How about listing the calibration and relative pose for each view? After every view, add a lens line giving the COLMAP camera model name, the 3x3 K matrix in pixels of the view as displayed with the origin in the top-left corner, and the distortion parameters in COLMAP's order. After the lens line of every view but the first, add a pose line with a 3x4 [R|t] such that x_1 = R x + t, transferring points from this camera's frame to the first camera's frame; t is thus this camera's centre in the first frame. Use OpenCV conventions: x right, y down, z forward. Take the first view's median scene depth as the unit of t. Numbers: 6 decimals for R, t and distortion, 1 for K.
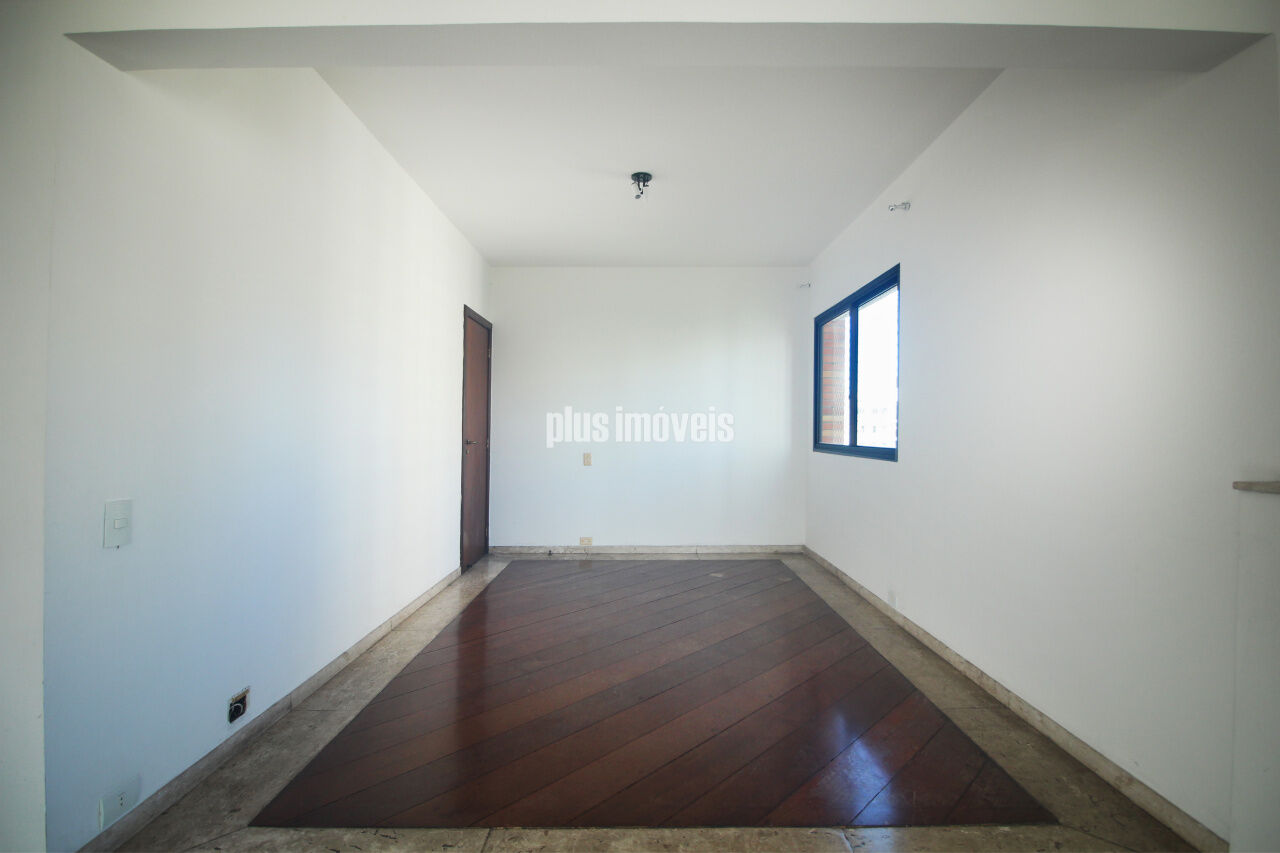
lens RADIAL K [[607.9, 0, 620.5], [0, 607.9, 424.6], [0, 0, 1]] dist [0.001558, -0.014296]
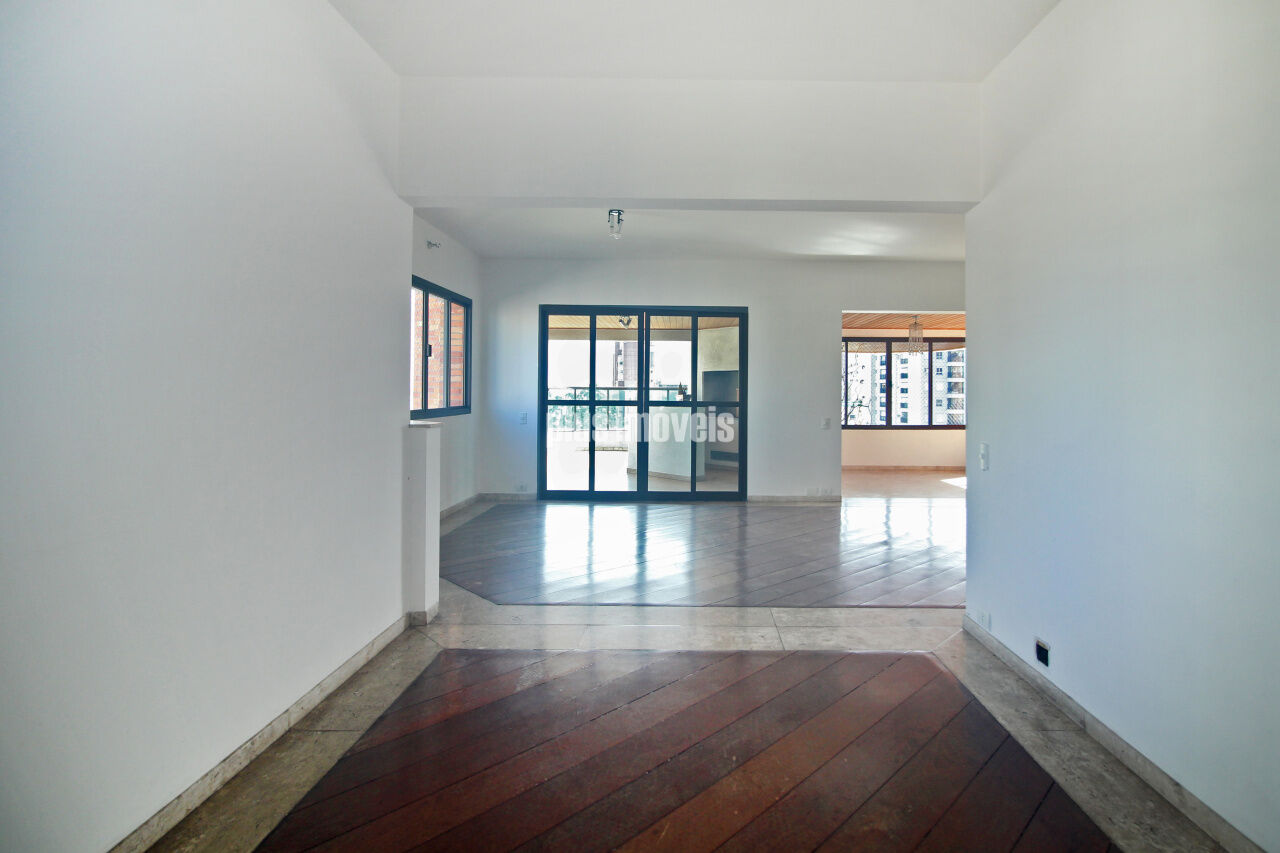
lens RADIAL K [[607.9, 0, 620.5], [0, 607.9, 424.6], [0, 0, 1]] dist [0.001558, -0.014296]
pose [[-0.997212, -0.004493, 0.074479, 0.051623], [-0.001501, 0.999191, 0.040183, -0.013533], [-0.074599, 0.039959, -0.996413, 1.139202]]
